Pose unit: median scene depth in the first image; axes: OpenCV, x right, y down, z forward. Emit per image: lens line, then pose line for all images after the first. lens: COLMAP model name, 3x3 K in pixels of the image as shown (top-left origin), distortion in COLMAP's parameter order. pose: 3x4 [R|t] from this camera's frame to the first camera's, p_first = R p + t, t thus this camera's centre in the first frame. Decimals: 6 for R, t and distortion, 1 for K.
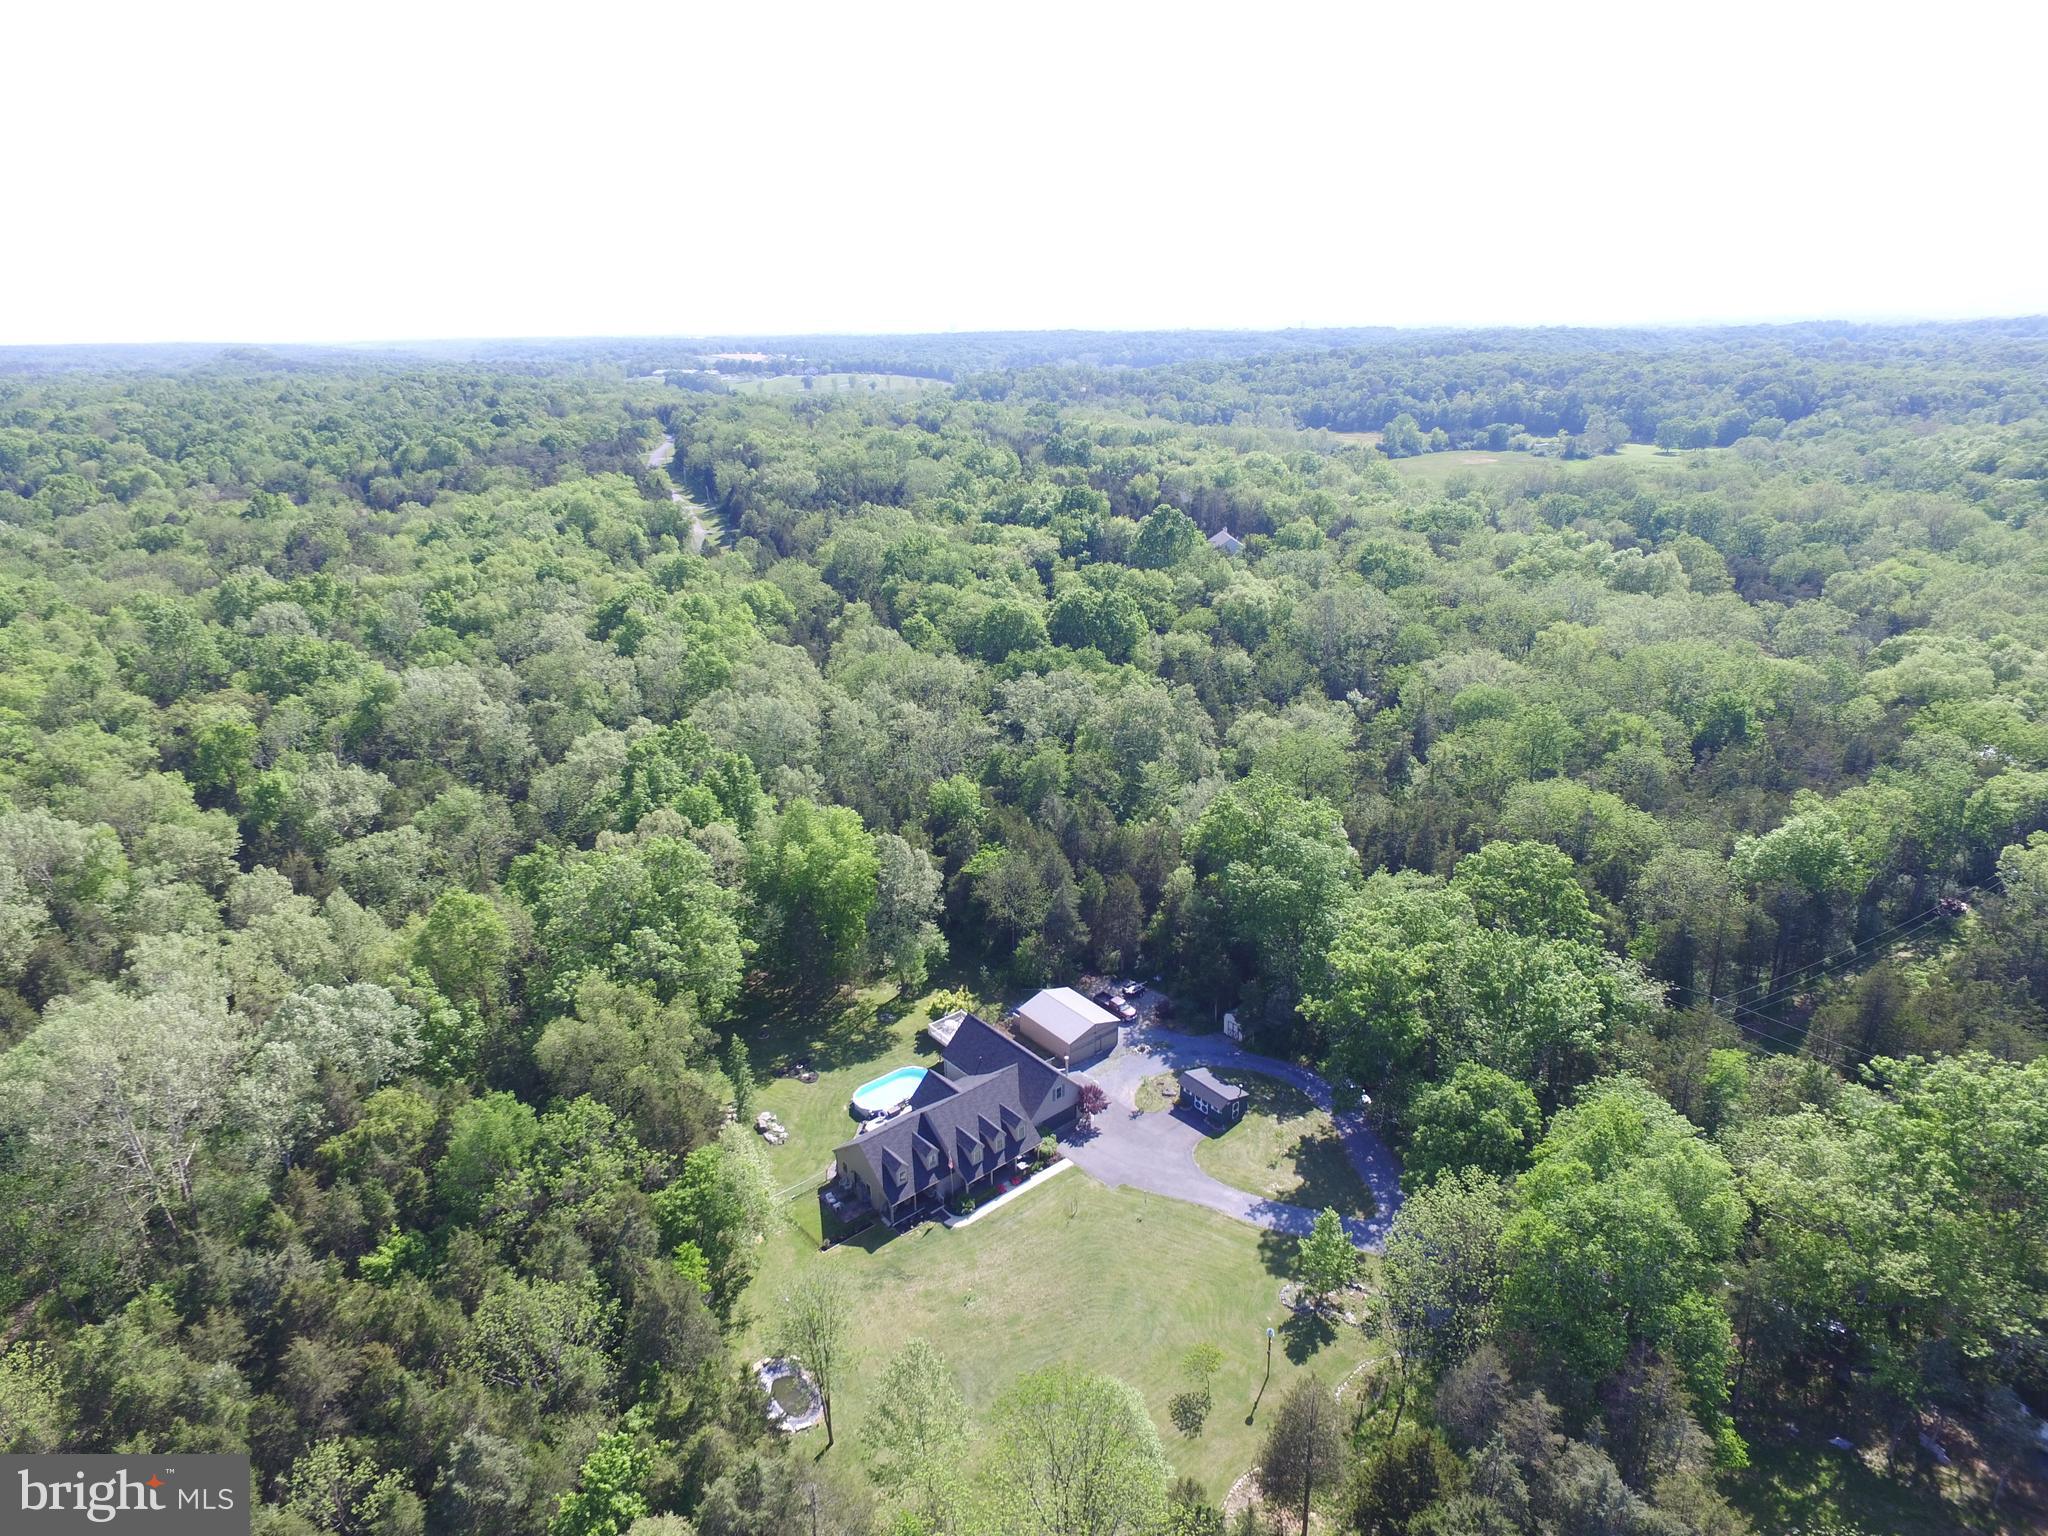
lens RADIAL K [[1203.7, 0, 1014.5], [0, 1203.7, 771.7], [0, 0, 1]] dist [-0.011077, 0.013650]
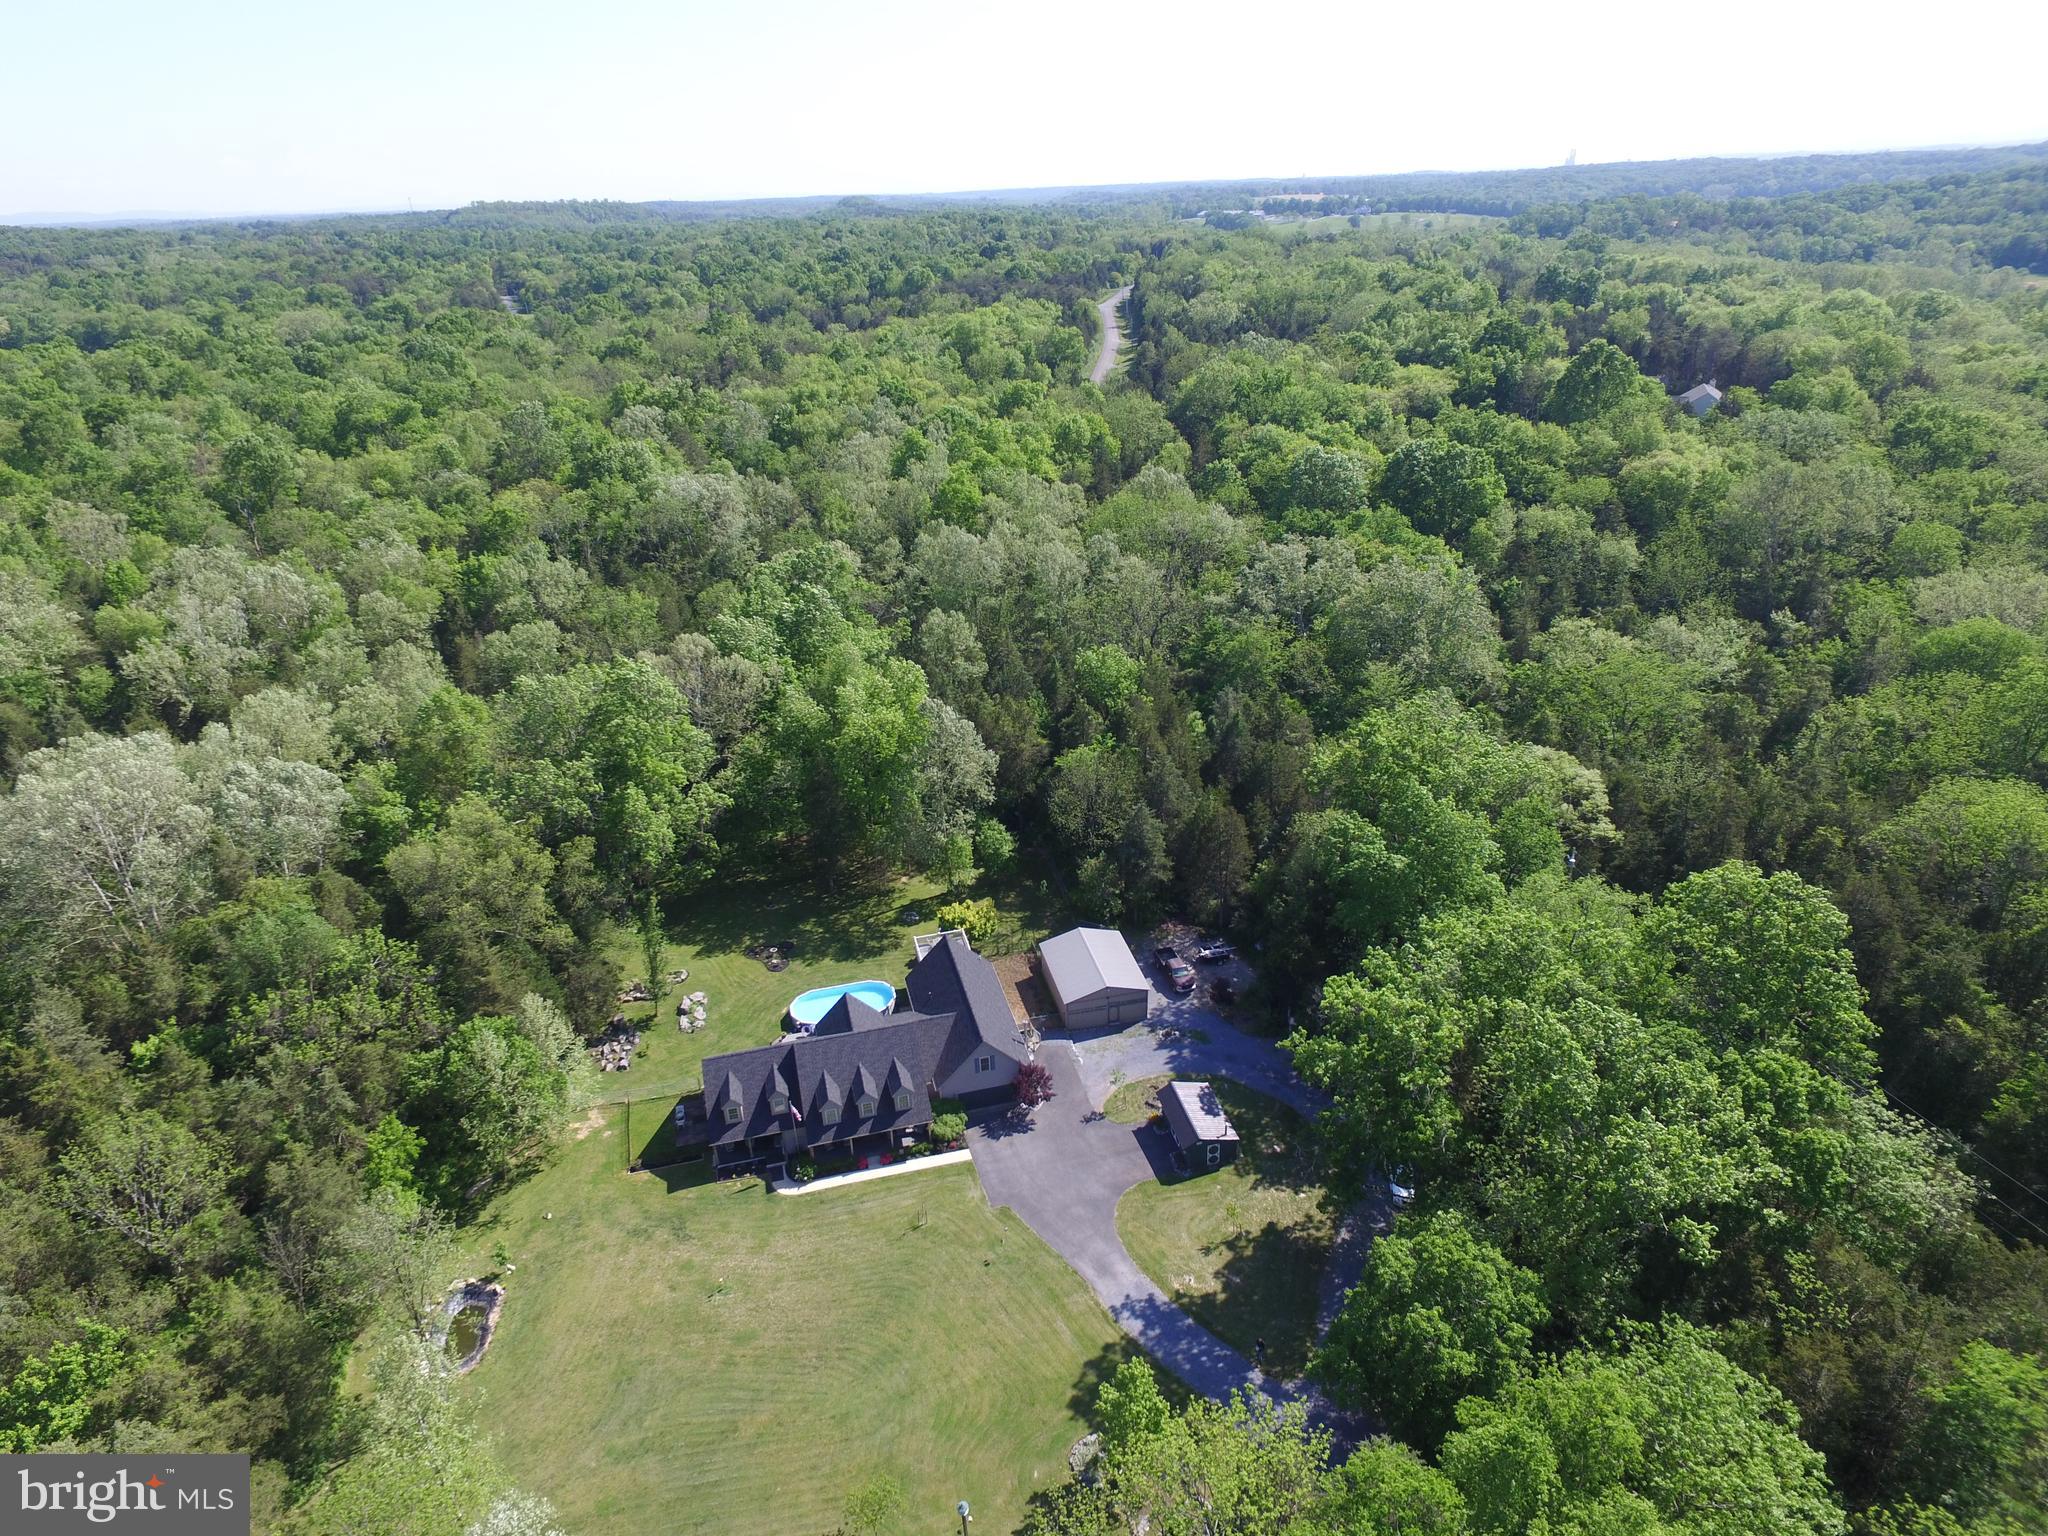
lens RADIAL K [[1203.7, 0, 999.0], [0, 1203.7, 774.7], [0, 0, 1]] dist [-0.011077, 0.013650]
pose [[0.898579, 0.175373, -0.402244, 0.239234], [-0.129754, 0.981865, 0.138221, -0.015122], [0.419190, -0.072009, 0.905038, 0.243947]]
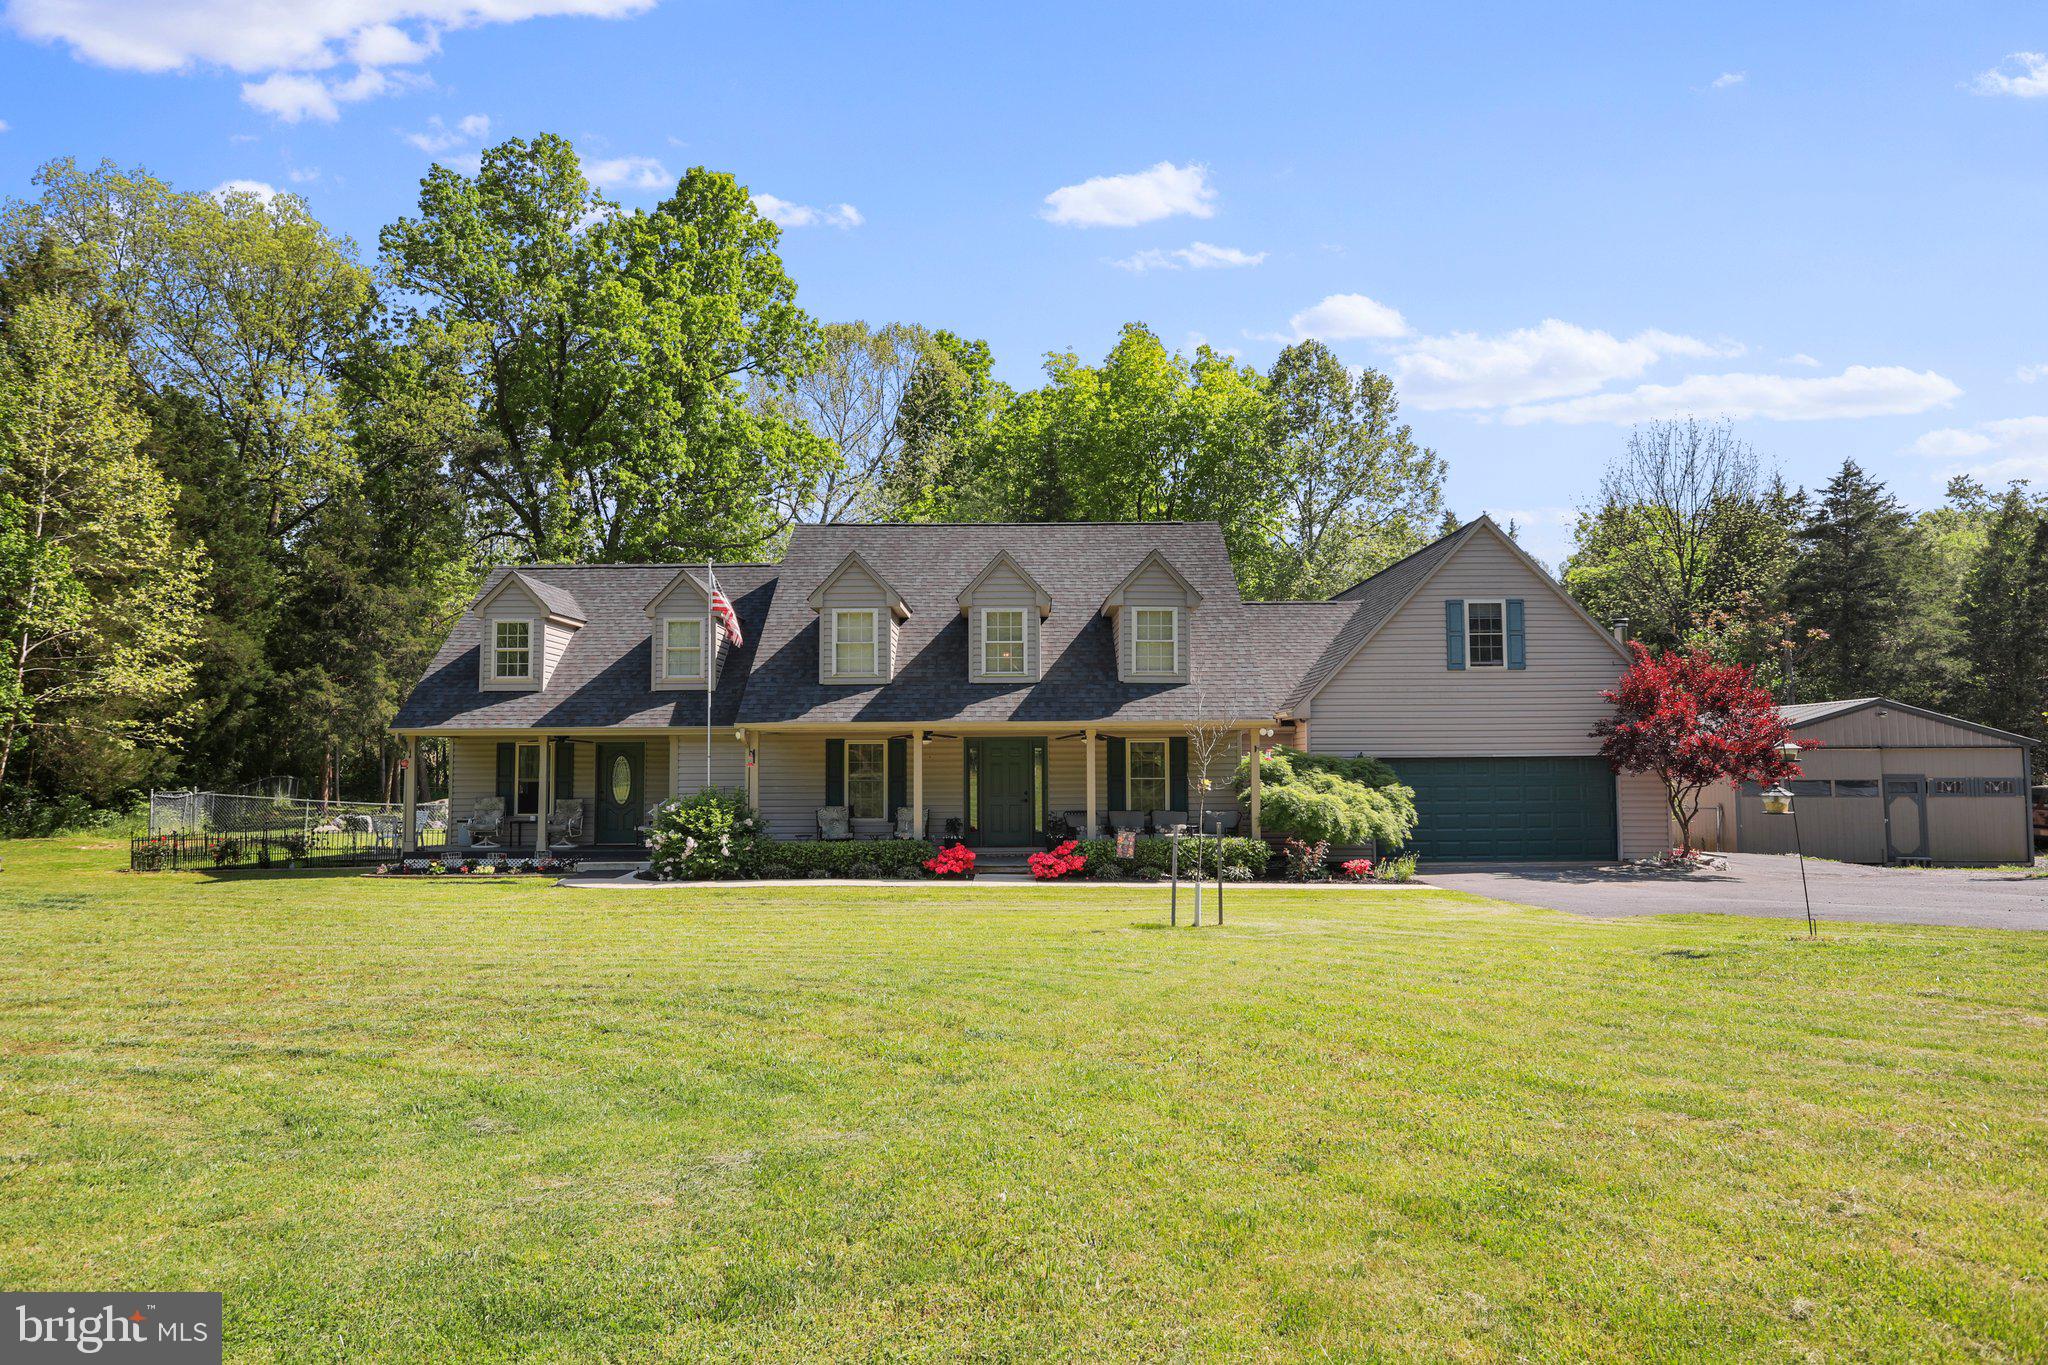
lens RADIAL K [[1404.2, 0, 1022.8], [0, 1404.2, 665.1], [0, 0, 1]] dist [-0.005314, 0.008578]
pose [[0.767694, -0.033525, -0.639940, 0.092116], [-0.231794, 0.916484, -0.326080, 0.270782], [0.597426, 0.398664, 0.695808, 0.597452]]
